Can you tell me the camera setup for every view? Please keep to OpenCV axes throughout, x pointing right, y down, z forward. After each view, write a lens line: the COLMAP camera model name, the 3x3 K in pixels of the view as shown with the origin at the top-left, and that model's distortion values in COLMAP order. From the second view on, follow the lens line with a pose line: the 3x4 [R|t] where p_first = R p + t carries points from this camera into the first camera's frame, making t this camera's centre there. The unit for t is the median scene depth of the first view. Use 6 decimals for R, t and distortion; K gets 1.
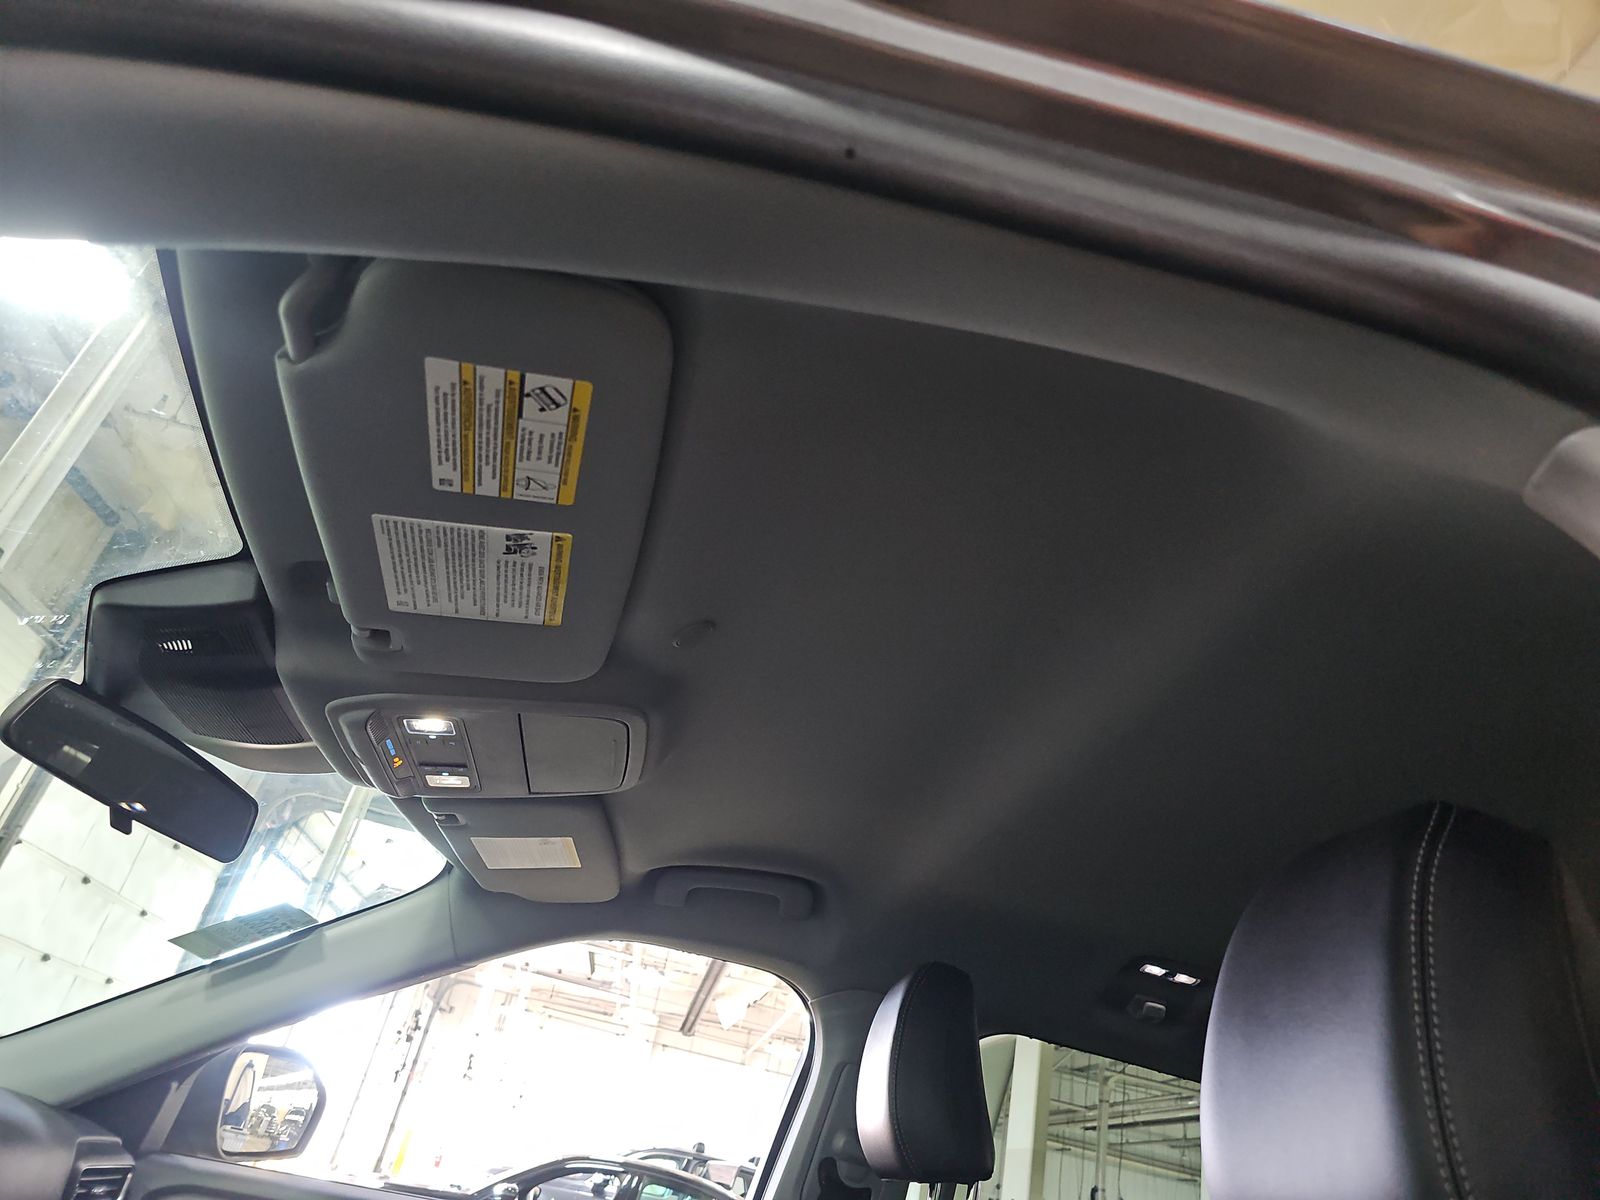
lens RADIAL K [[1056.7, 0, 807.0], [0, 1056.7, 605.8], [0, 0, 1]] dist [0.049293, -0.045343]
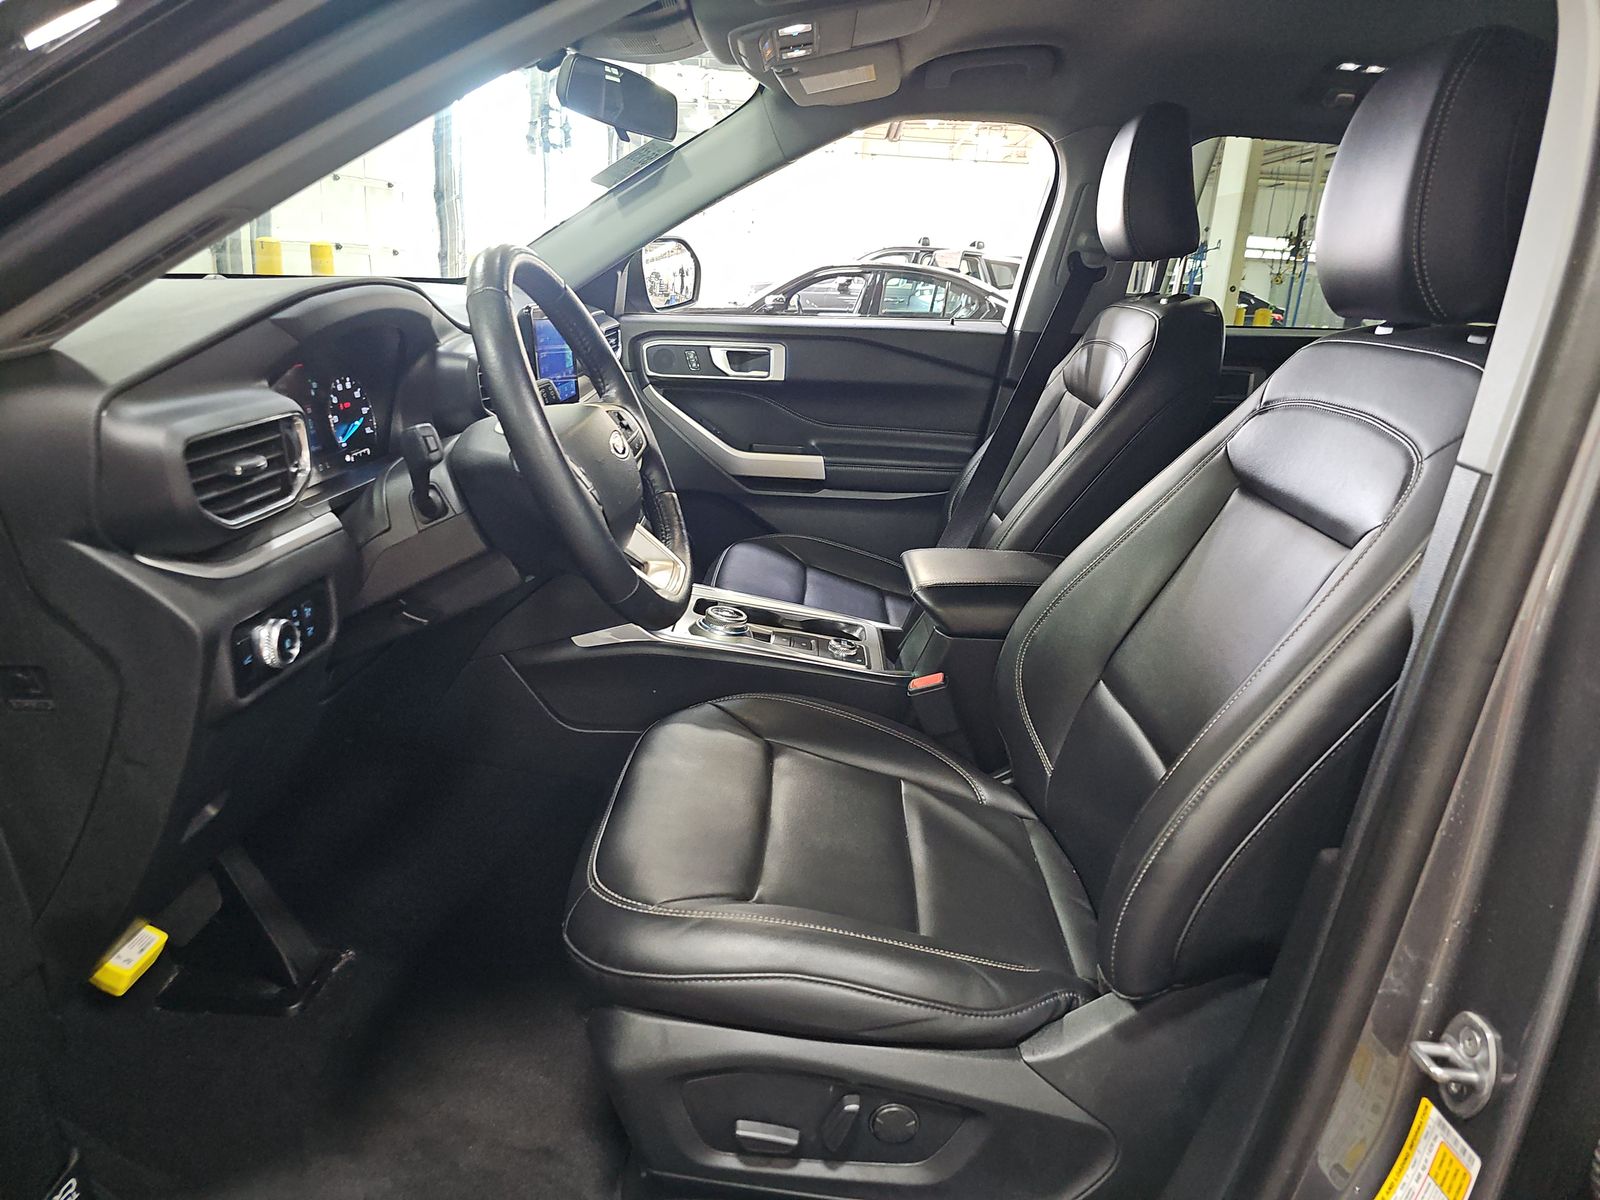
lens RADIAL K [[1056.7, 0, 807.0], [0, 1056.7, 605.8], [0, 0, 1]] dist [0.049293, -0.045343]
pose [[0.972608, -0.079530, -0.218424, -0.049450], [0.212391, 0.685911, 0.696000, -0.194494], [0.094466, -0.723326, 0.684014, -0.298436]]
